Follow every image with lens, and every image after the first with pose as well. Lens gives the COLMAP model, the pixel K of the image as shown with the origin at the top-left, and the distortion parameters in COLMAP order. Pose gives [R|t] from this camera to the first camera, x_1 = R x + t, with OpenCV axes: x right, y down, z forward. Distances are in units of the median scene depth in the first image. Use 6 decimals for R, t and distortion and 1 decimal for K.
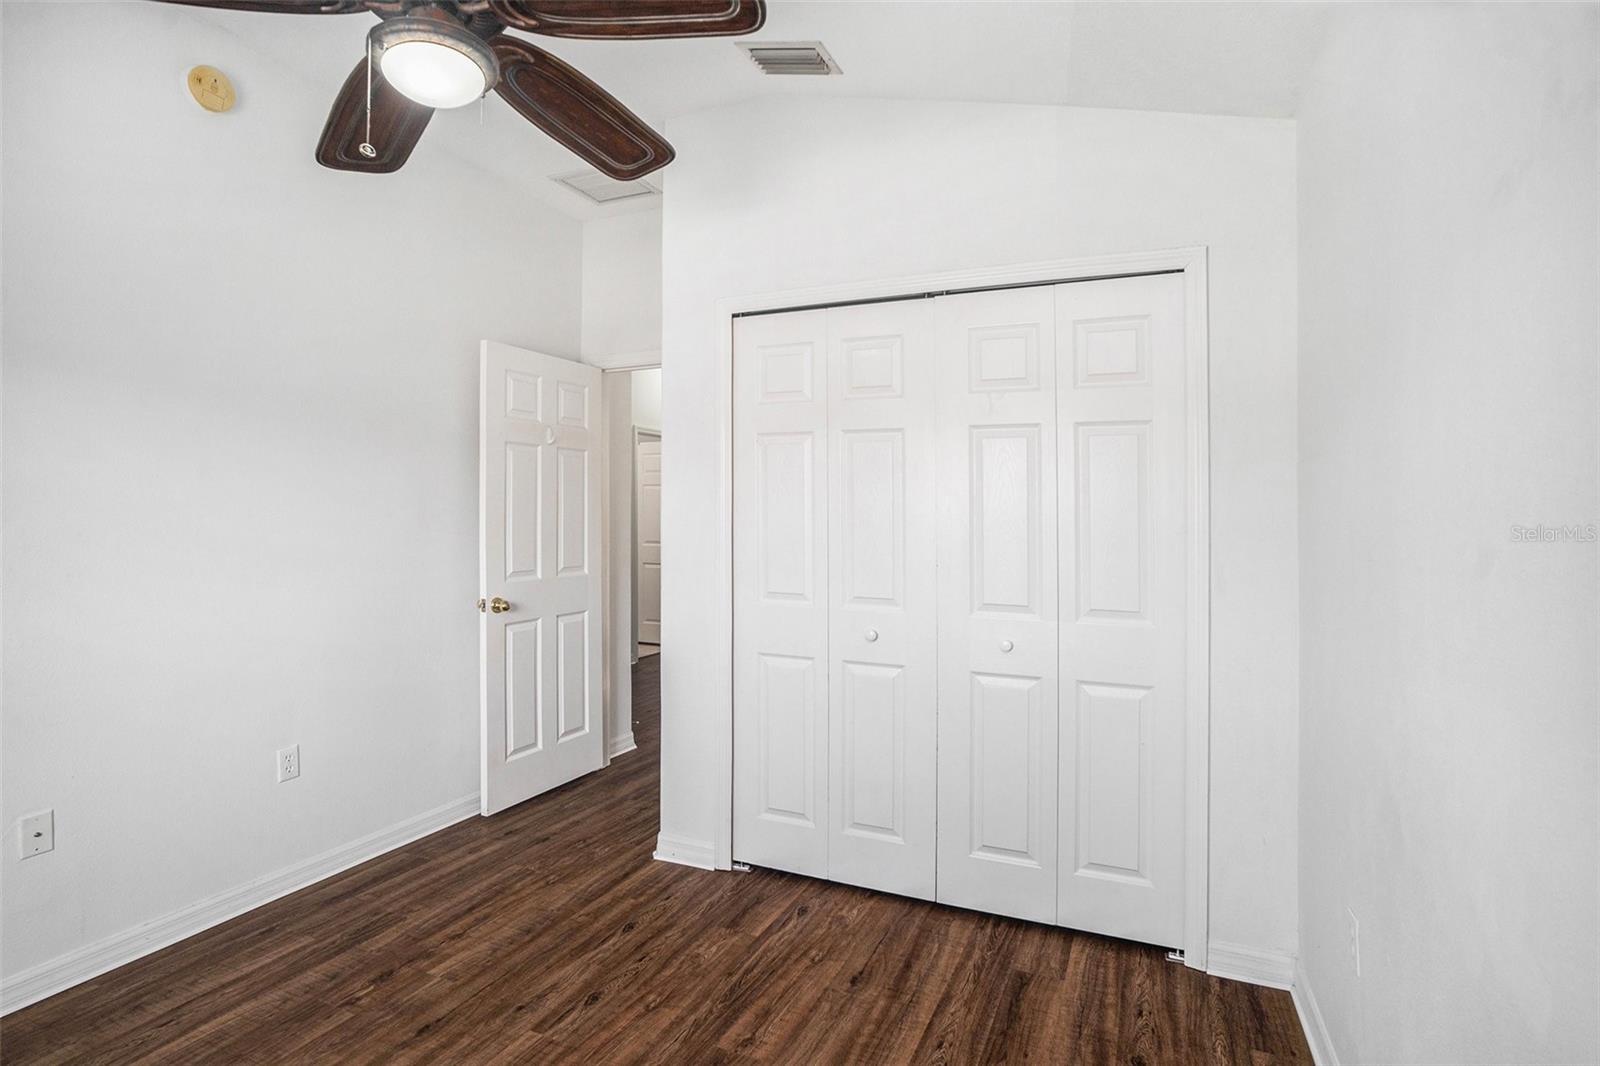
lens RADIAL K [[783.1, 0, 793.8], [0, 783.1, 531.2], [0, 0, 1]] dist [-0.058503, 0.018924]
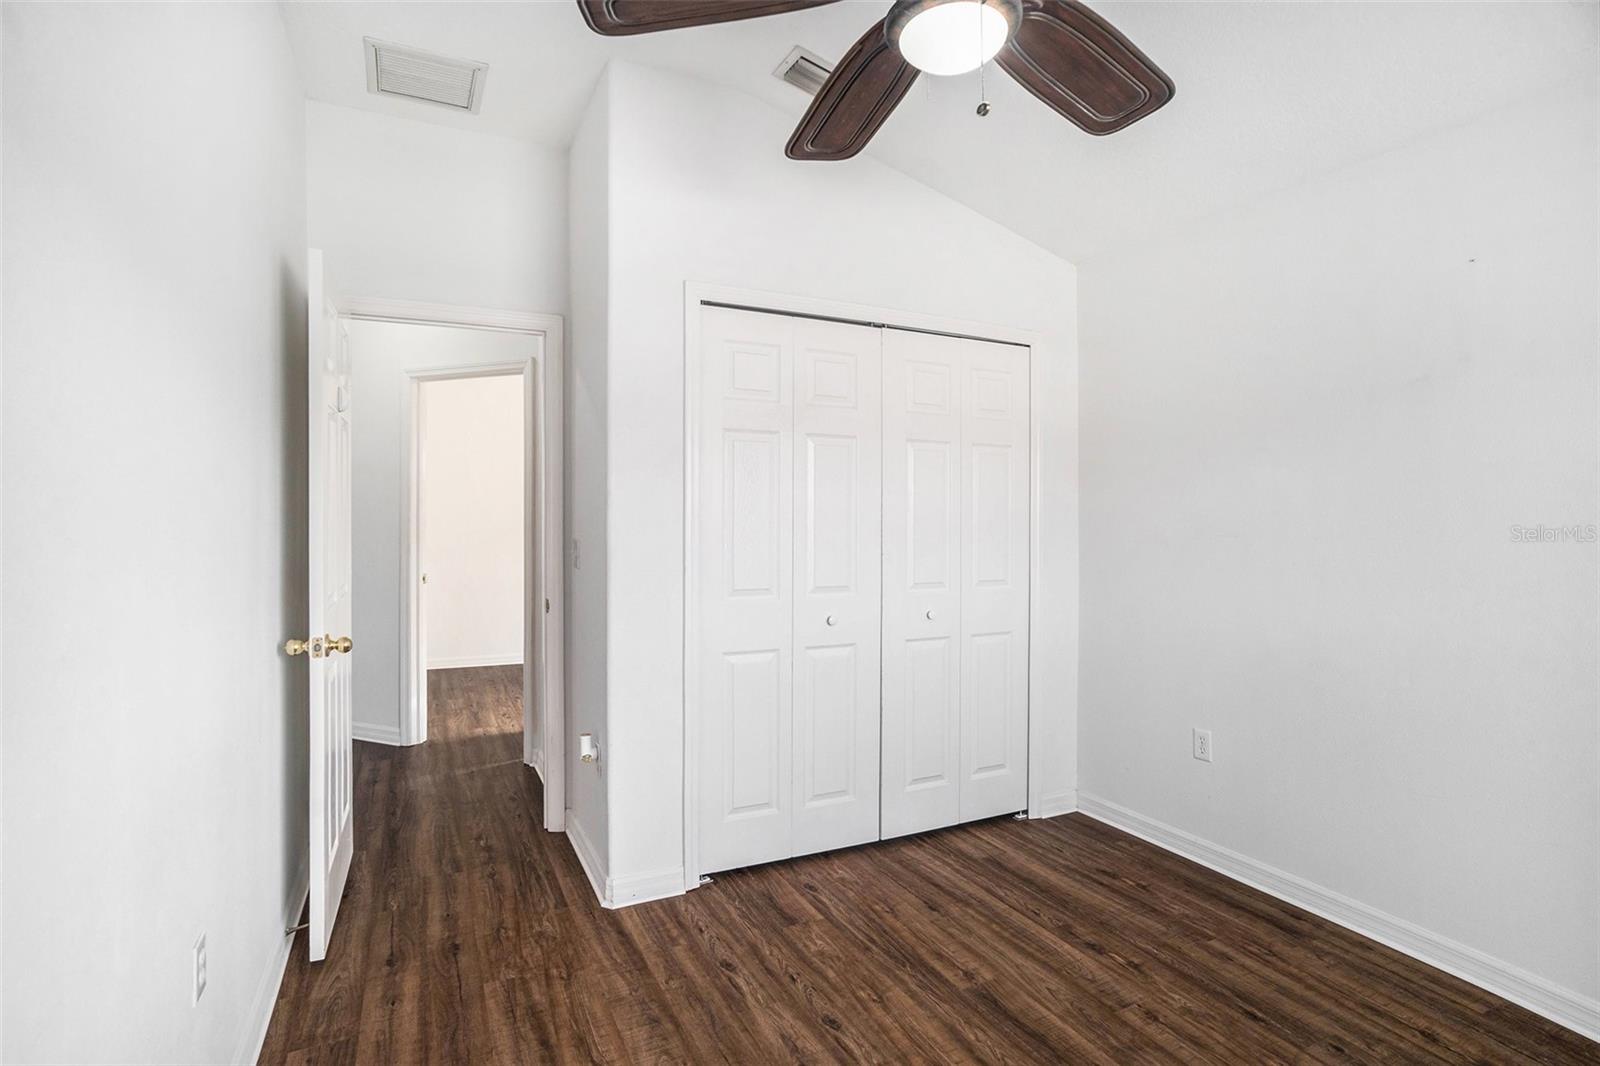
lens RADIAL K [[783.1, 0, 795.0], [0, 783.1, 522.8], [0, 0, 1]] dist [-0.058503, 0.018924]
pose [[0.653779, -0.013163, 0.756571, -0.833538], [0.009134, 0.999913, 0.009504, -0.017872], [-0.756630, 0.000697, 0.653843, 0.339859]]
